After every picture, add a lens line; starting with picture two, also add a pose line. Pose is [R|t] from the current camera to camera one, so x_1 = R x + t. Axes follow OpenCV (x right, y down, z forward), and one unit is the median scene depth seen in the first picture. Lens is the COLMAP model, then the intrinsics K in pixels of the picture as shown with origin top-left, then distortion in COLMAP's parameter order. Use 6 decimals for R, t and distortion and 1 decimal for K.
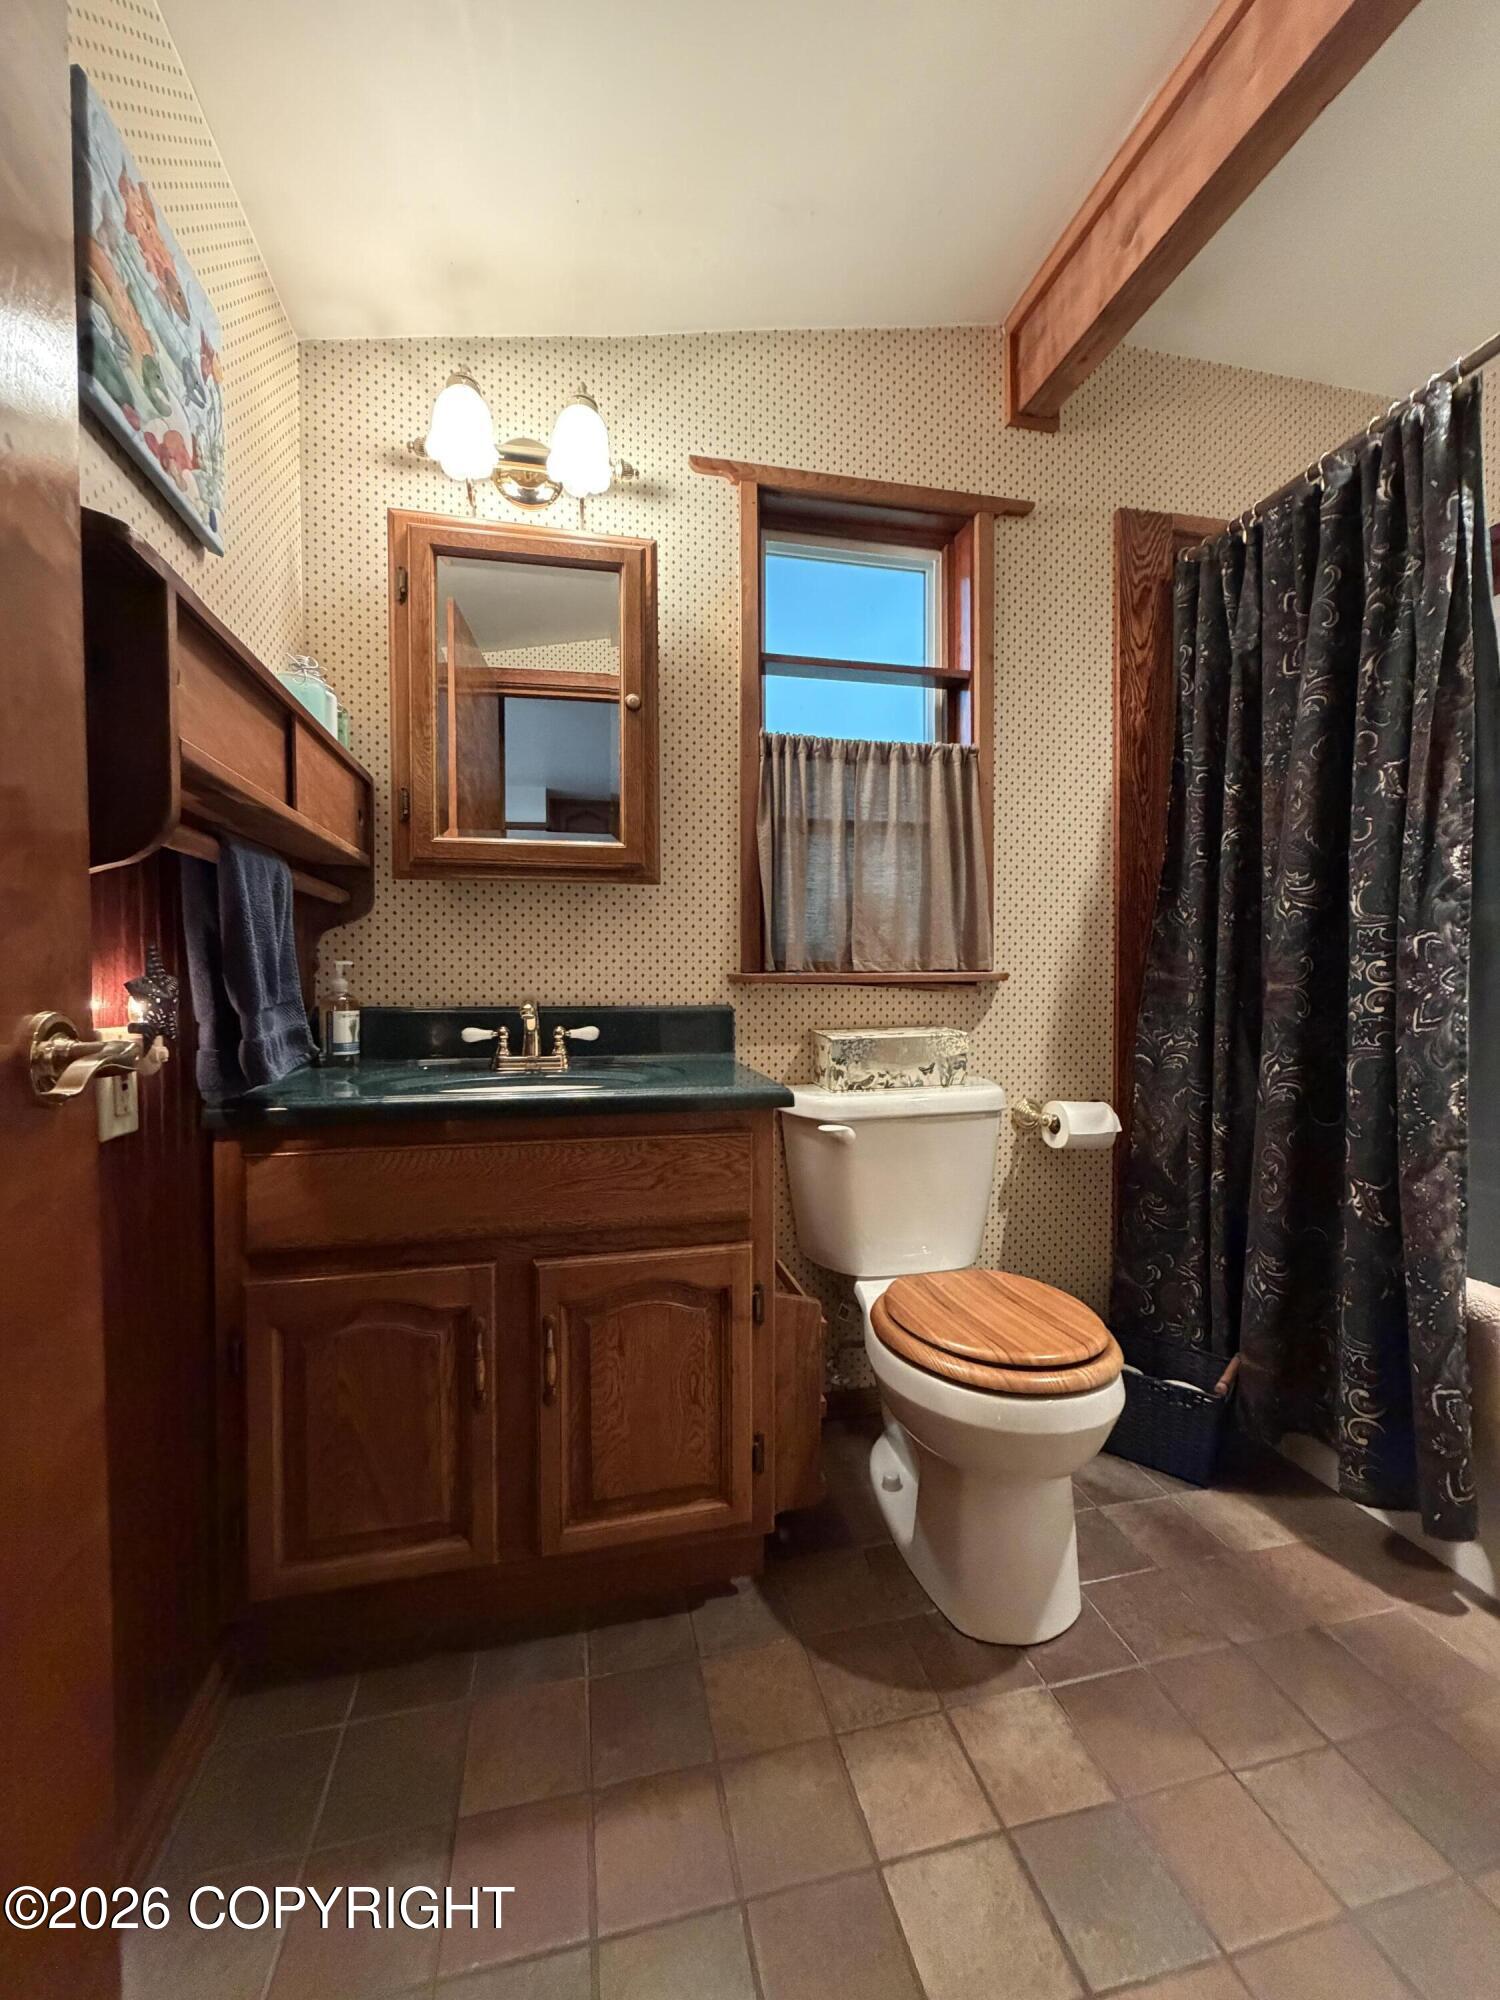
lens RADIAL K [[794.7, 0, 746.9], [0, 794.7, 992.7], [0, 0, 1]] dist [-0.000186, 0.000340]
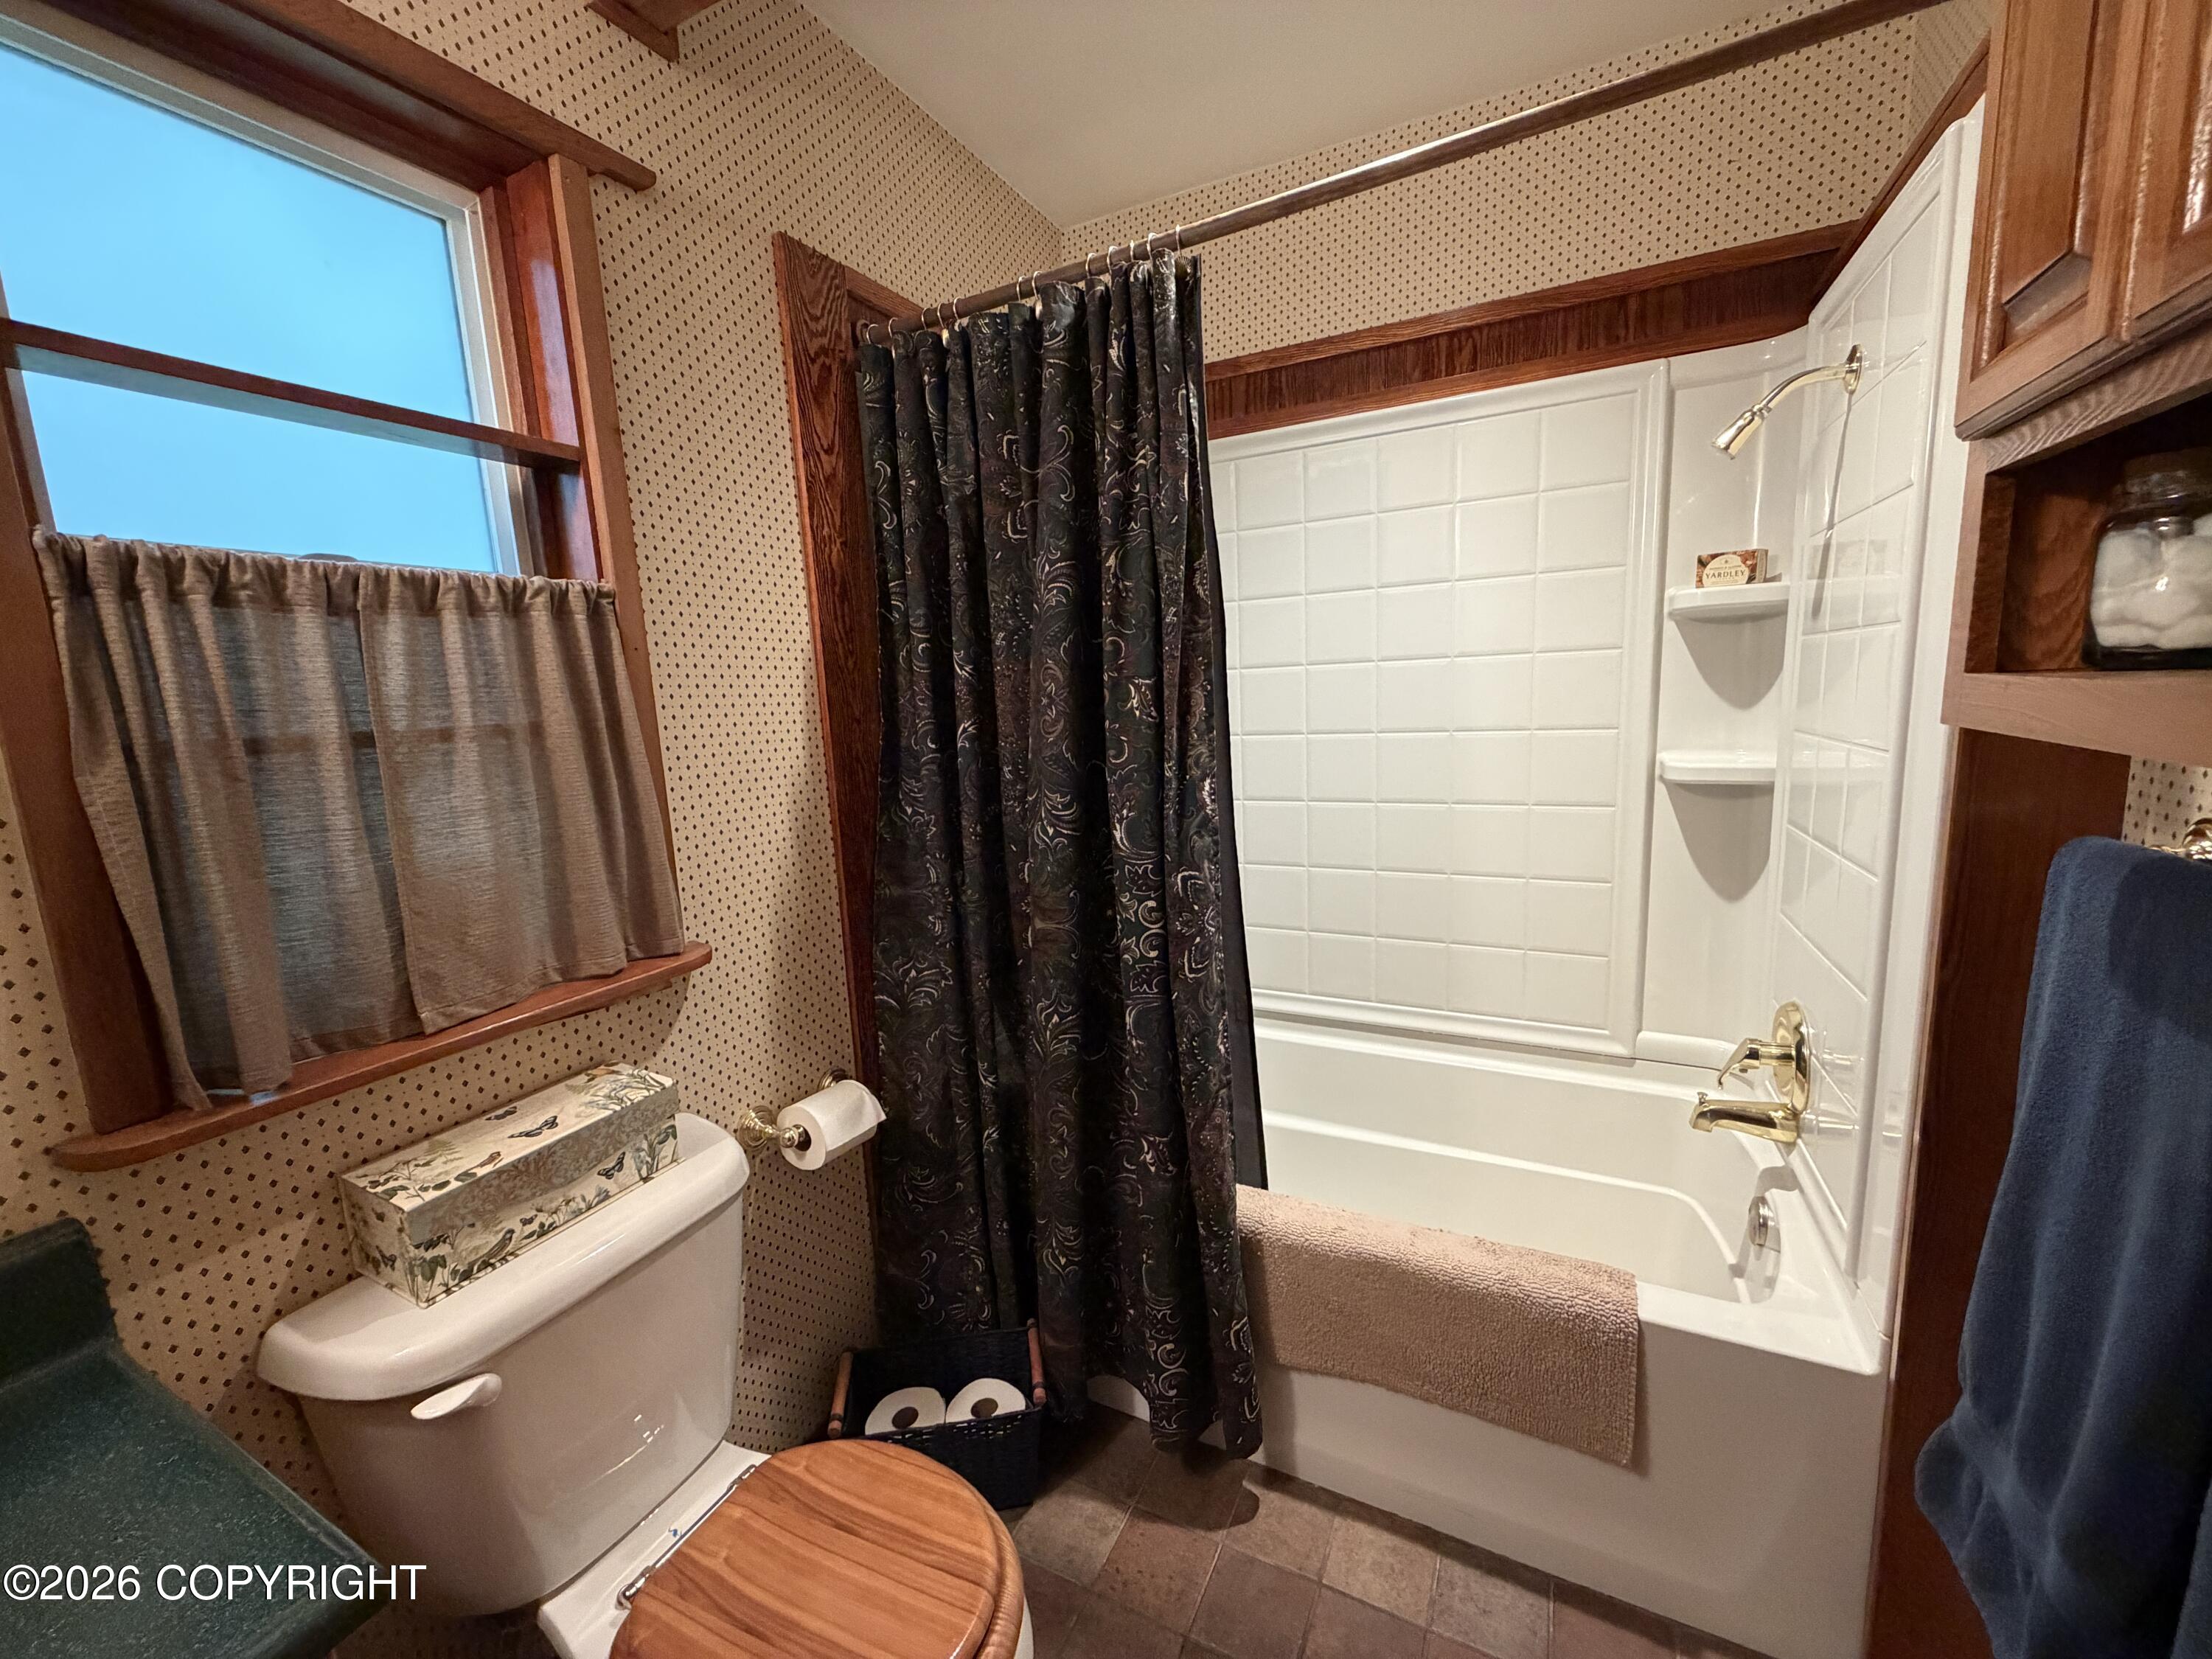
lens RADIAL K [[879.0, 0, 1101.3], [0, 879.0, 827.8], [0, 0, 1]] dist [-0.000186, 0.000340]
pose [[0.642177, -0.144068, 0.752897, 0.006729], [0.061265, 0.988684, 0.136931, -0.211040], [-0.764105, -0.041807, 0.643736, 0.312891]]
